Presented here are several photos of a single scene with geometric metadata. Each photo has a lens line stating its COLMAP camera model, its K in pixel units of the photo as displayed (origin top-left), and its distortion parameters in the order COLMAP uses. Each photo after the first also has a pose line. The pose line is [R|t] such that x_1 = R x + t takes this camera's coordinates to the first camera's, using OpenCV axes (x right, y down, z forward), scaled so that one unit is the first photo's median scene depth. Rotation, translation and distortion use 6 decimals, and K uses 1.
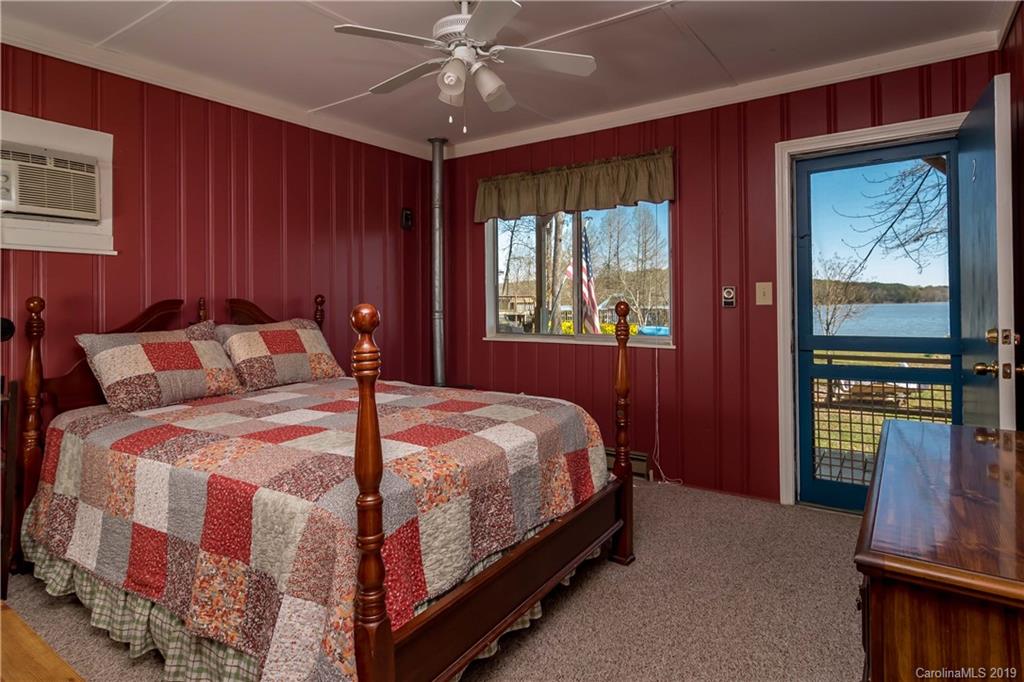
lens RADIAL K [[539.4, 0, 512.0], [0, 539.4, 341.0], [0, 0, 1]] dist [-0.001049, -0.000229]
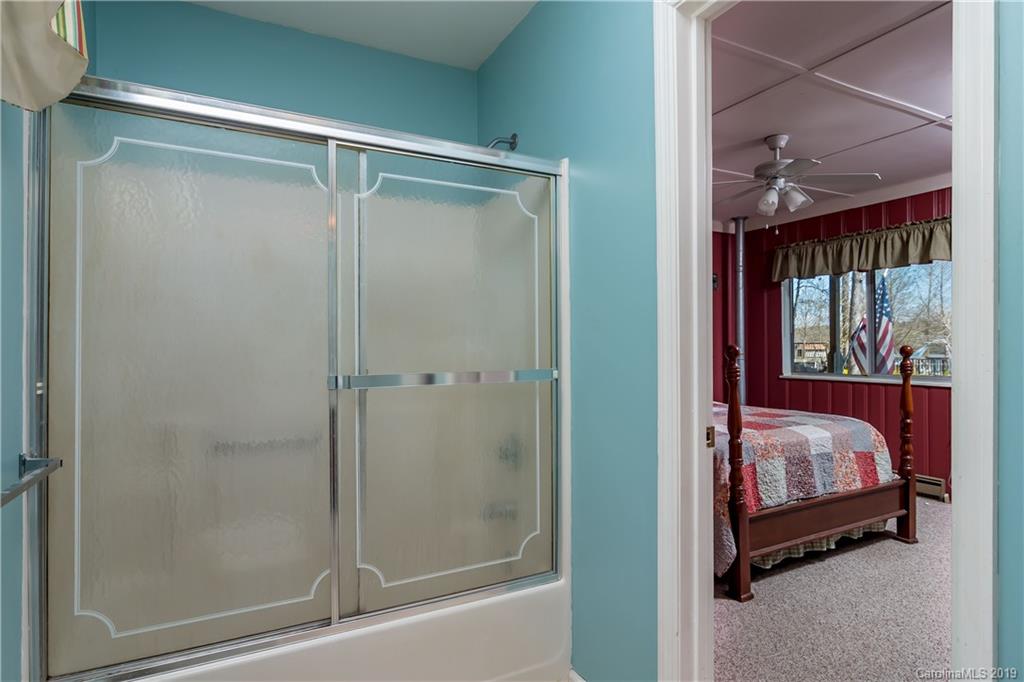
lens RADIAL K [[539.4, 0, 512.0], [0, 539.4, 341.0], [0, 0, 1]] dist [-0.001049, -0.000229]
pose [[0.883942, 0.006686, -0.467549, -0.021592], [-0.045777, 0.996332, -0.072299, 0.035528], [0.465350, 0.085311, 0.881006, -0.405163]]
